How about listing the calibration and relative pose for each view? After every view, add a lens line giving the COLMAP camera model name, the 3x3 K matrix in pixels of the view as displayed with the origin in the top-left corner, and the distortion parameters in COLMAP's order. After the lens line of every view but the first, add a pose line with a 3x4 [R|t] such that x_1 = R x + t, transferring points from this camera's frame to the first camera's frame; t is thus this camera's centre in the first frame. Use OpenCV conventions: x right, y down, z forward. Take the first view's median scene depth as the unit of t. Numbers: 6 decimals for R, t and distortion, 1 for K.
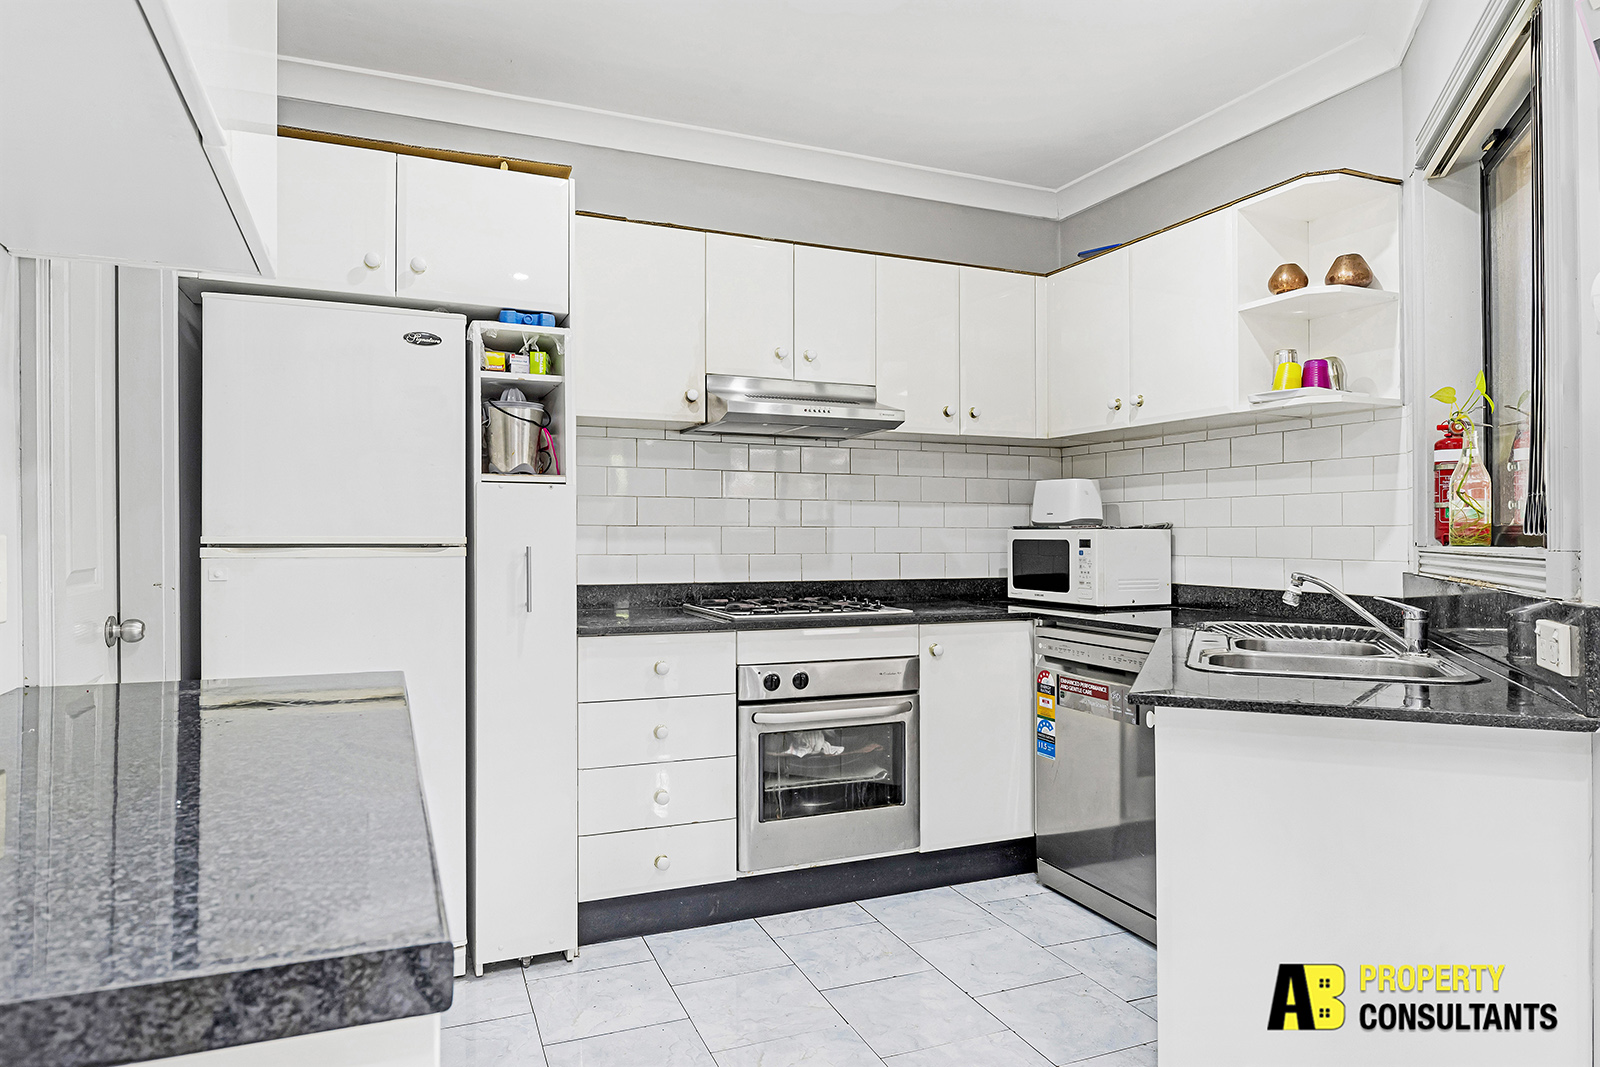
lens RADIAL K [[968.3, 0, 801.9], [0, 968.3, 534.1], [0, 0, 1]] dist [0.020298, 0.001205]
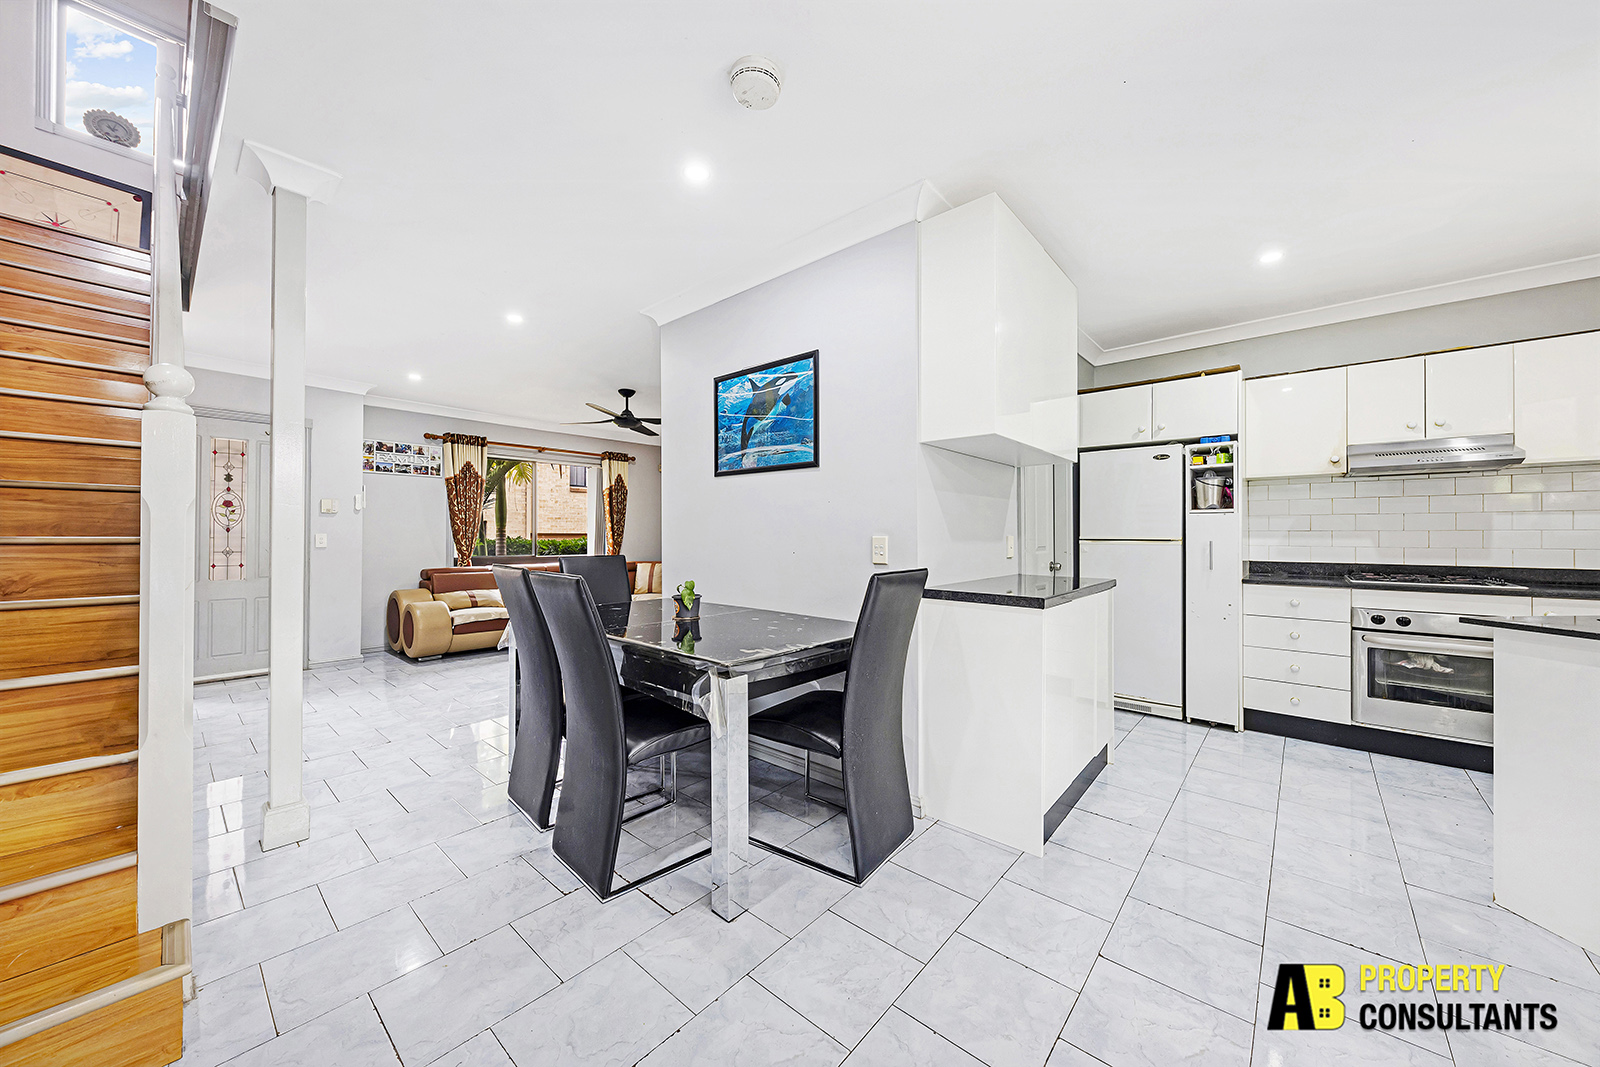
lens RADIAL K [[568.0, 0, 805.6], [0, 568.0, 533.2], [0, 0, 1]] dist [-0.000374, -0.000020]
pose [[0.429972, -0.004400, -0.902831, 0.484978], [0.003646, 0.999988, -0.003138, -0.004637], [0.902835, -0.001942, 0.429983, -0.407547]]
